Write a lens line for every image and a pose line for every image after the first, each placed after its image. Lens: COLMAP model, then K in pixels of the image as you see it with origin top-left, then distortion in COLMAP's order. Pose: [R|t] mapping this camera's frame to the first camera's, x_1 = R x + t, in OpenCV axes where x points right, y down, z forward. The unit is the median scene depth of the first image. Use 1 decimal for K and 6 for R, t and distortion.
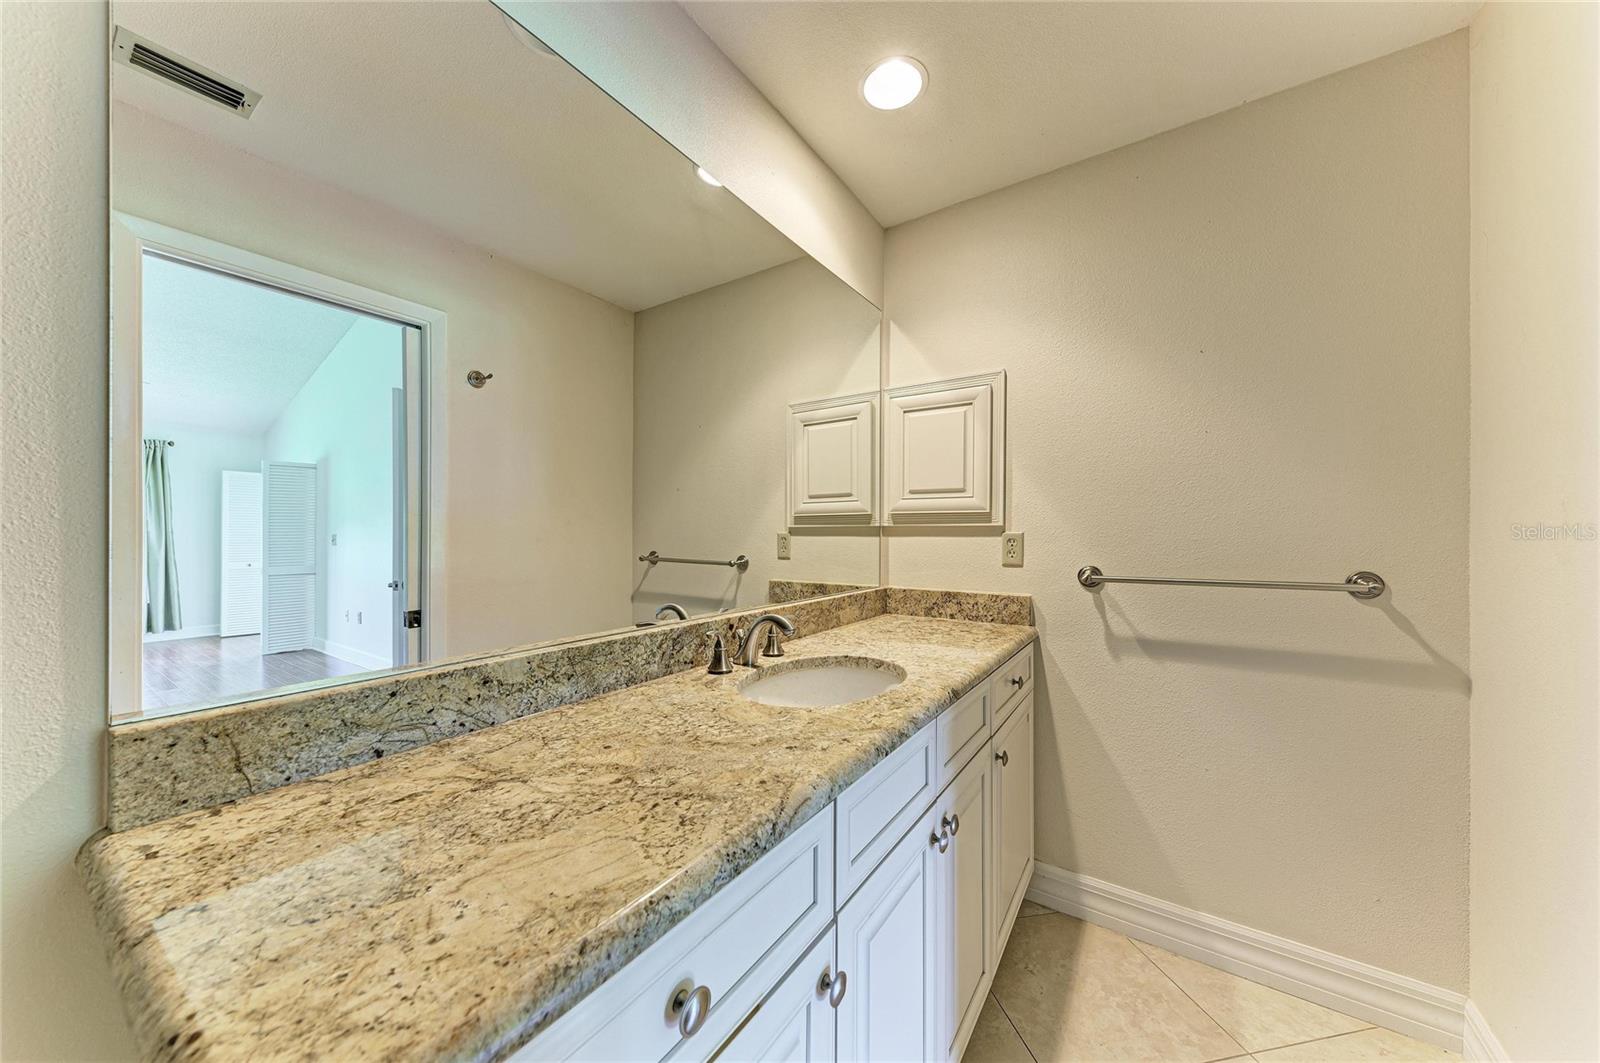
lens RADIAL K [[542.0, 0, 801.0], [0, 542.0, 533.6], [0, 0, 1]] dist [0.023225, -0.005950]
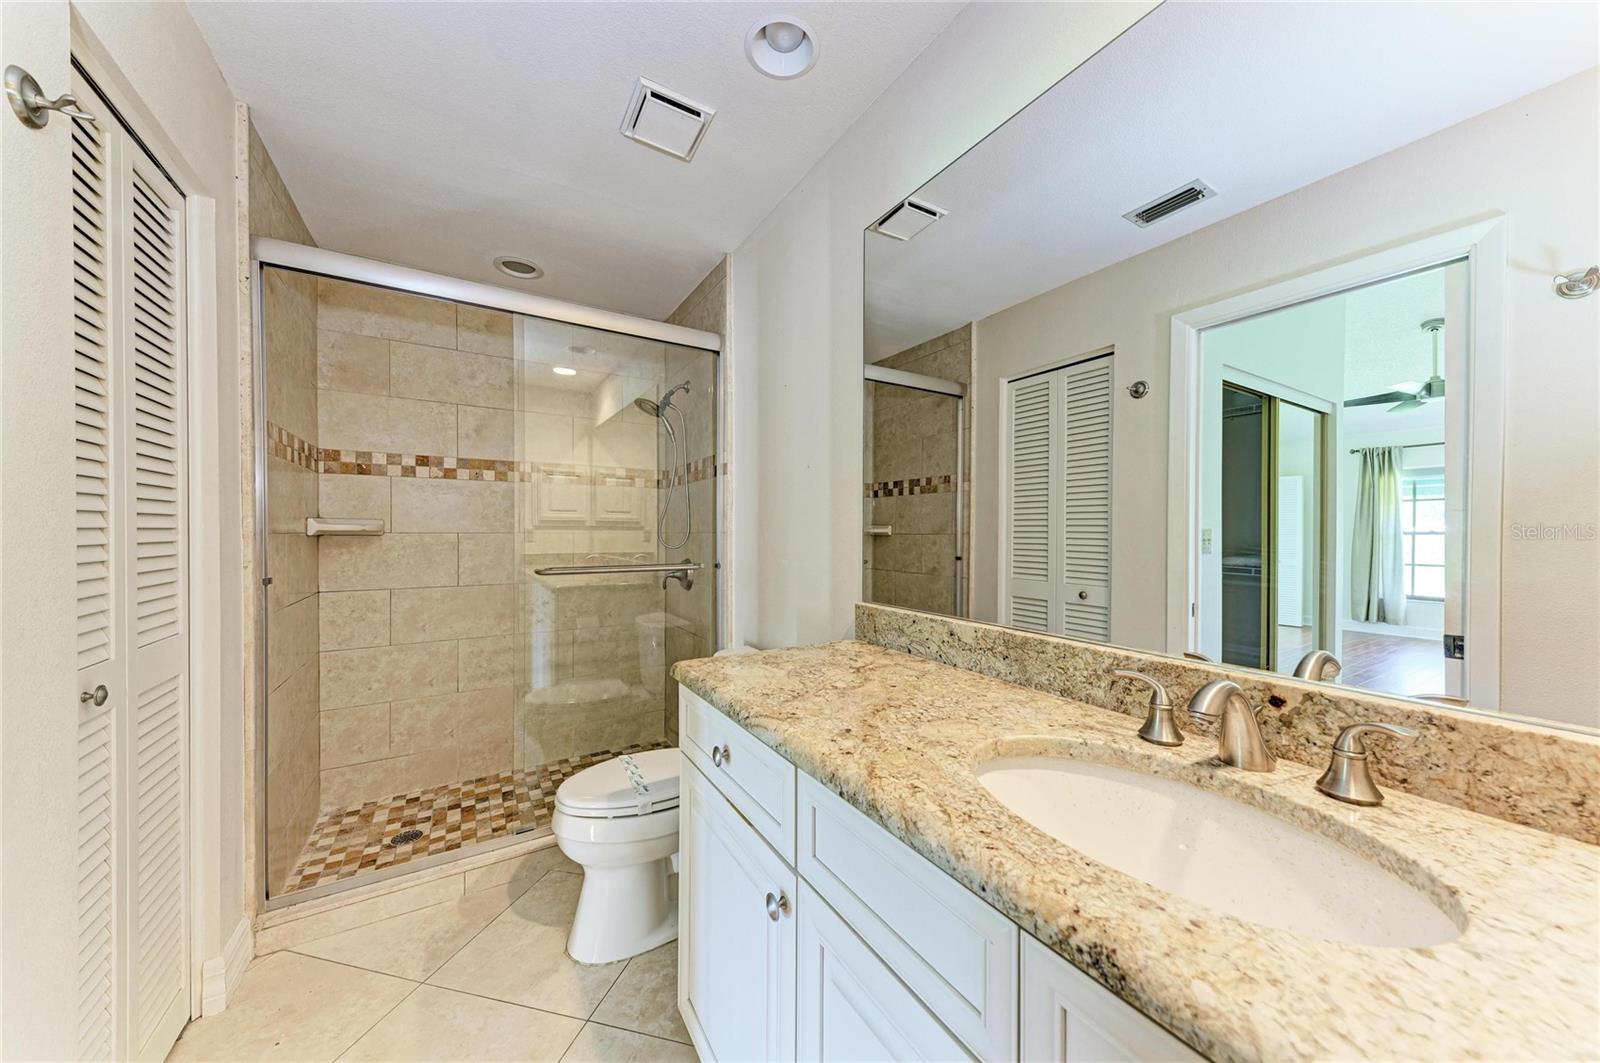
lens RADIAL K [[542.0, 0, 801.0], [0, 542.0, 533.6], [0, 0, 1]] dist [0.023225, -0.005950]
pose [[-0.410320, 0.001667, -0.911940, 0.898185], [-0.003223, 0.999989, 0.003278, 0.000747], [0.911936, 0.004284, -0.410310, 1.218288]]
